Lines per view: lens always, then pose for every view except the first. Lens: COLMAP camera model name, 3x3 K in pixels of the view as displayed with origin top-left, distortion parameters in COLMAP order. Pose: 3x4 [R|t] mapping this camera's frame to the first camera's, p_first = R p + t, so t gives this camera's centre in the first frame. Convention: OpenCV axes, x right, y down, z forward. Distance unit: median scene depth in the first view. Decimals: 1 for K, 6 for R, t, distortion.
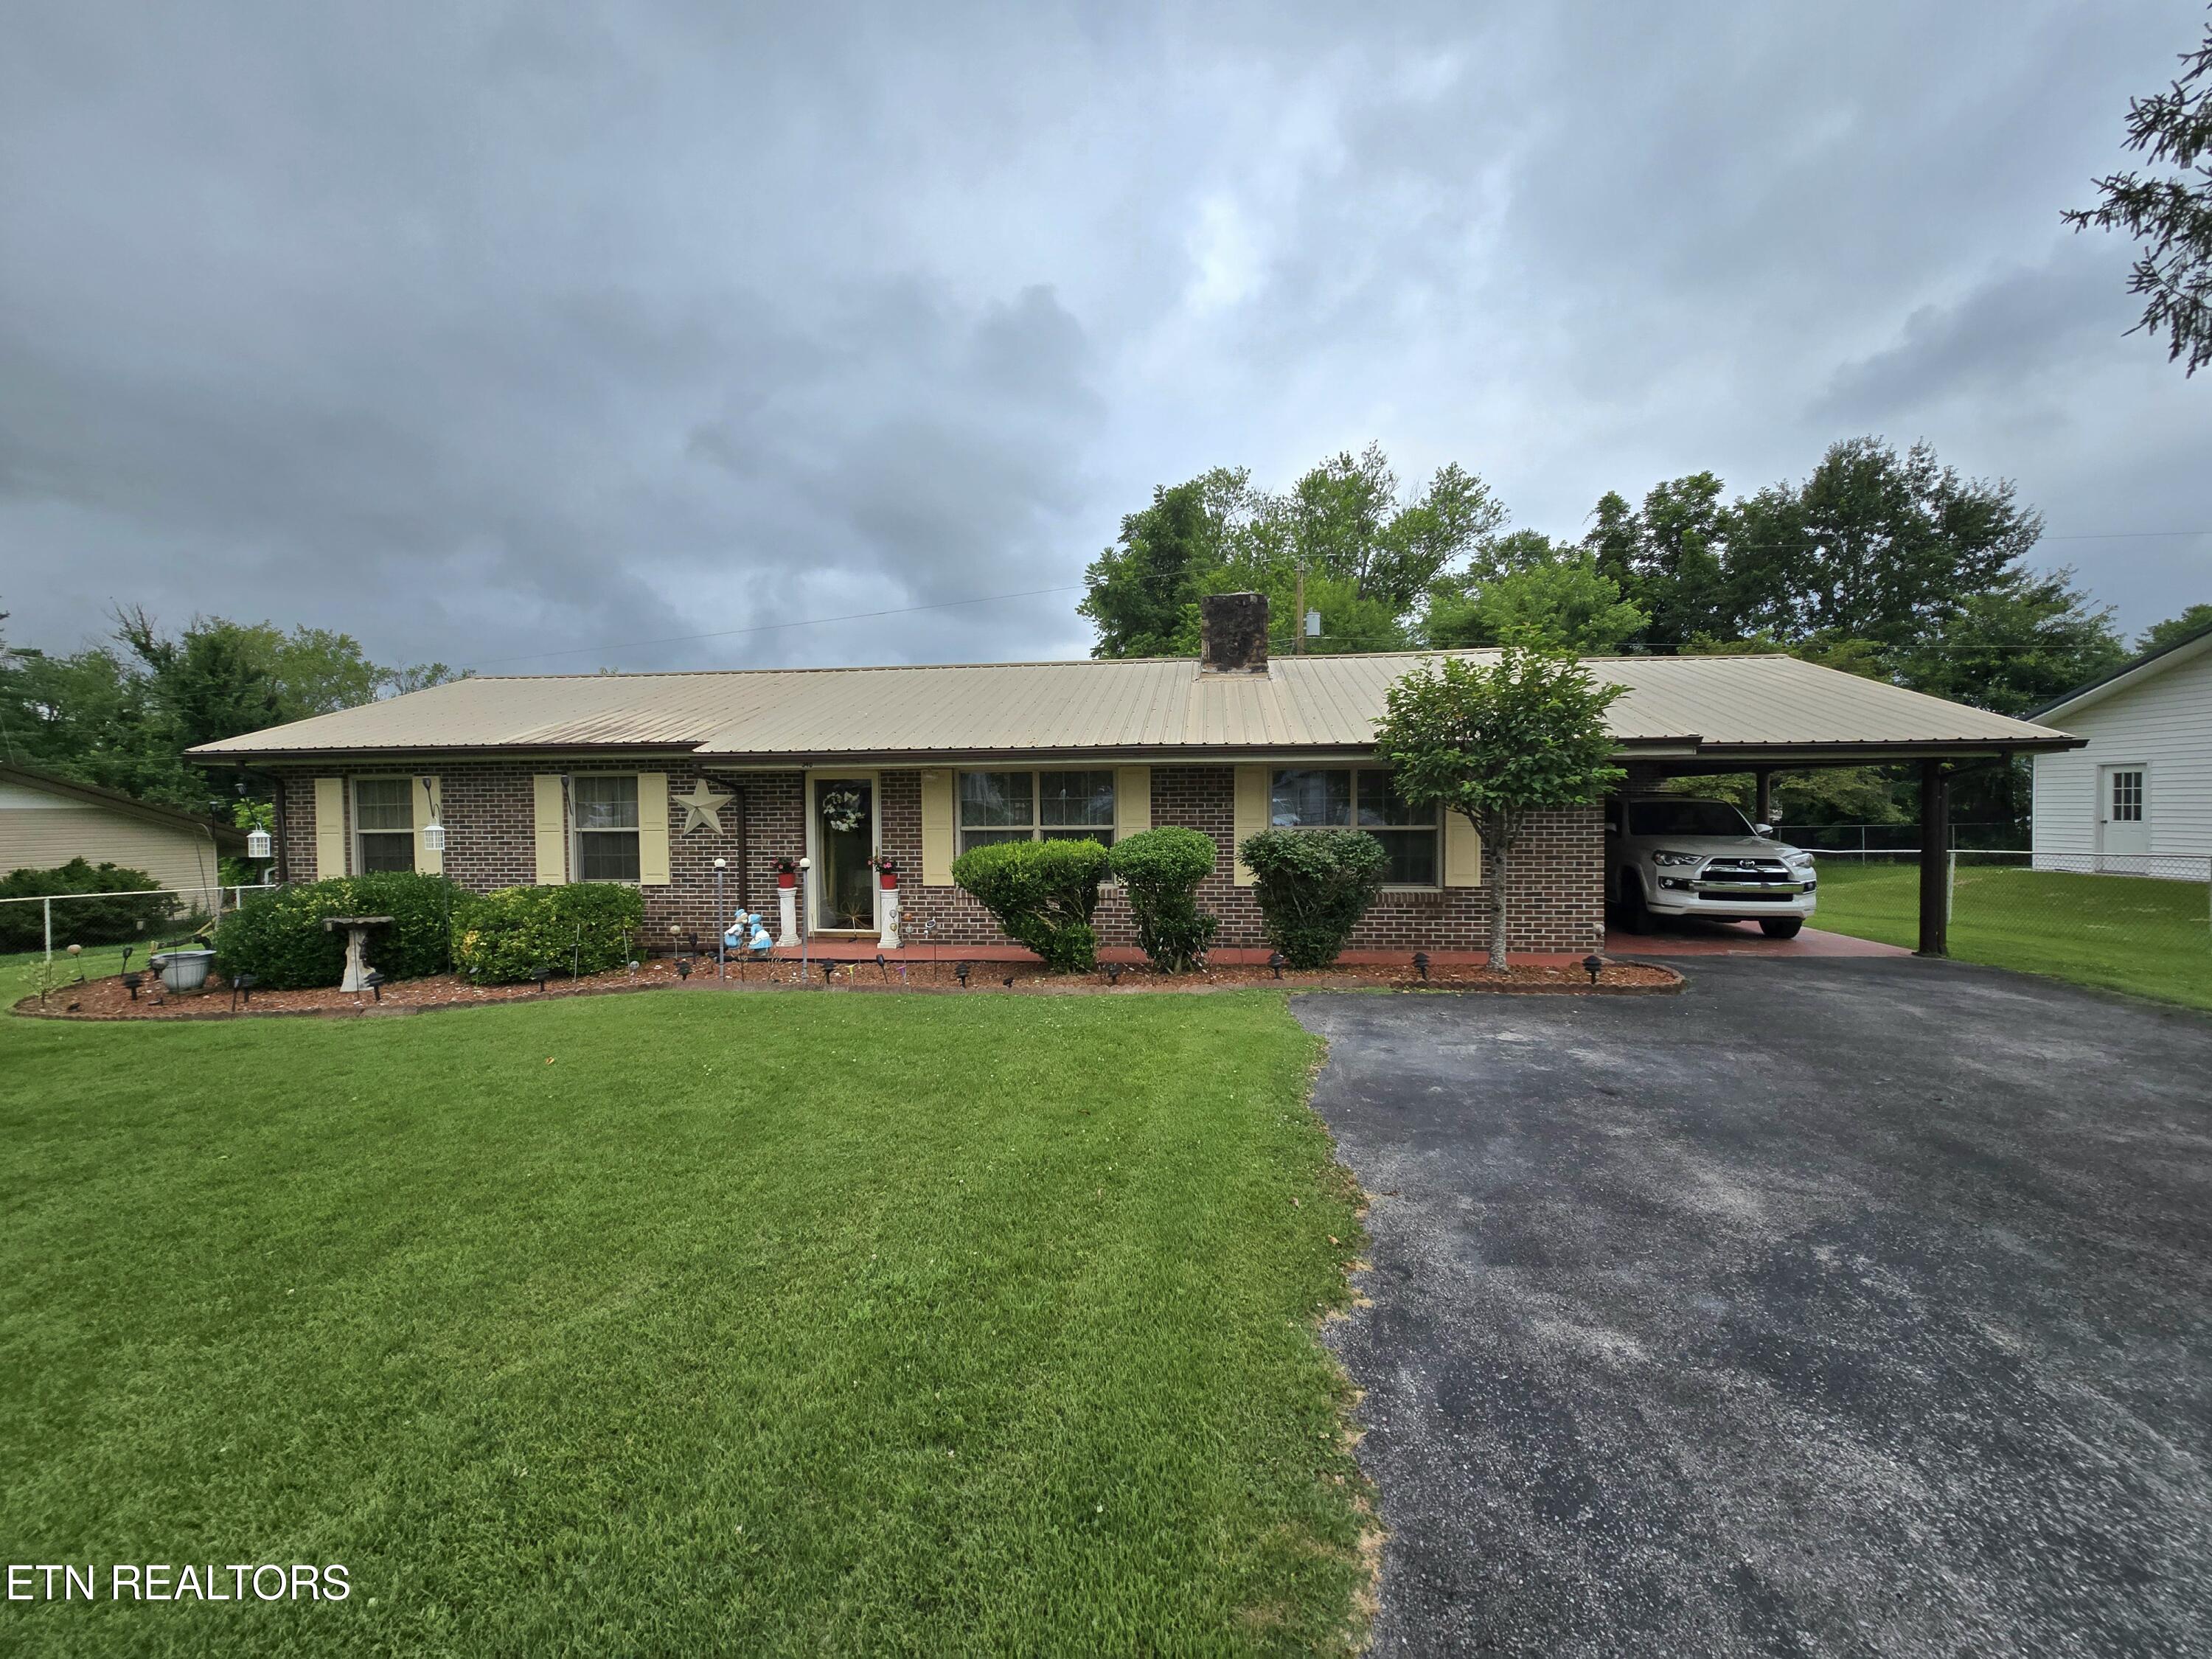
lens RADIAL K [[894.9, 0, 1108.3], [0, 894.9, 828.7], [0, 0, 1]] dist [-0.002767, -0.000198]
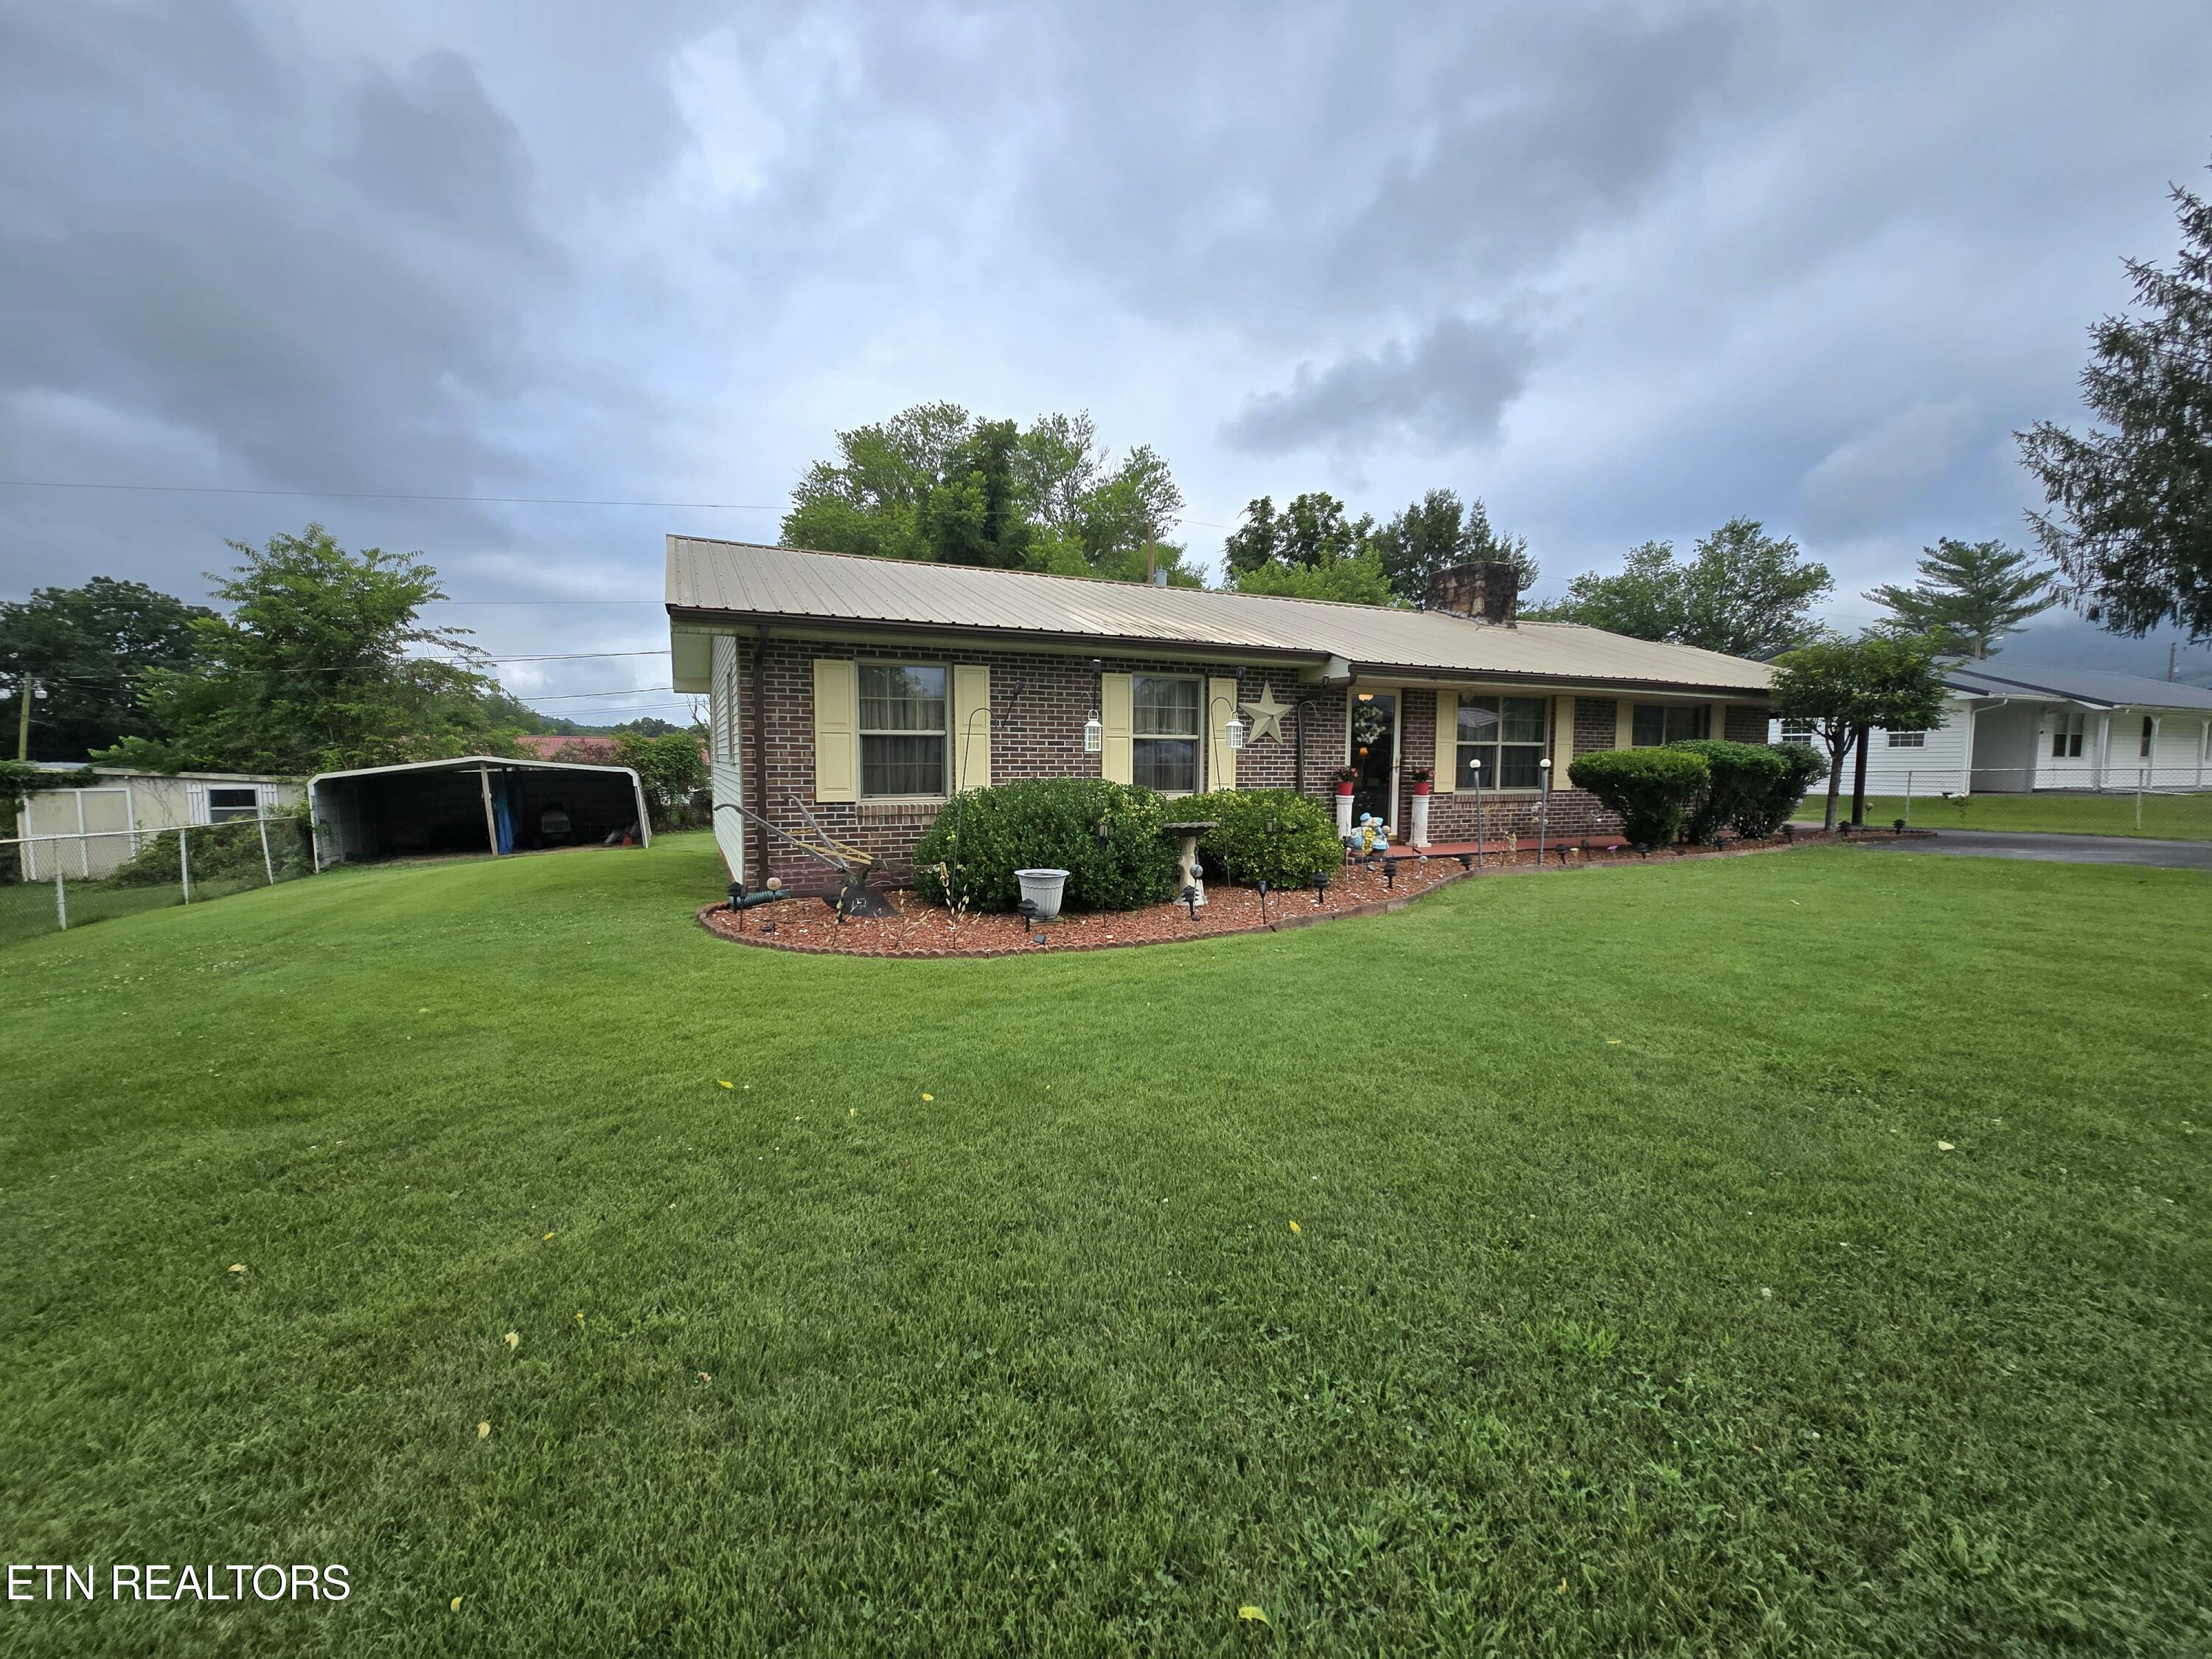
lens RADIAL K [[894.9, 0, 1109.8], [0, 894.9, 830.4], [0, 0, 1]] dist [-0.002767, -0.000198]
pose [[0.847060, -0.028698, 0.530722, -1.082966], [-0.000486, 0.998499, 0.054768, 0.046096], [-0.531497, -0.046650, 0.845775, 0.236901]]
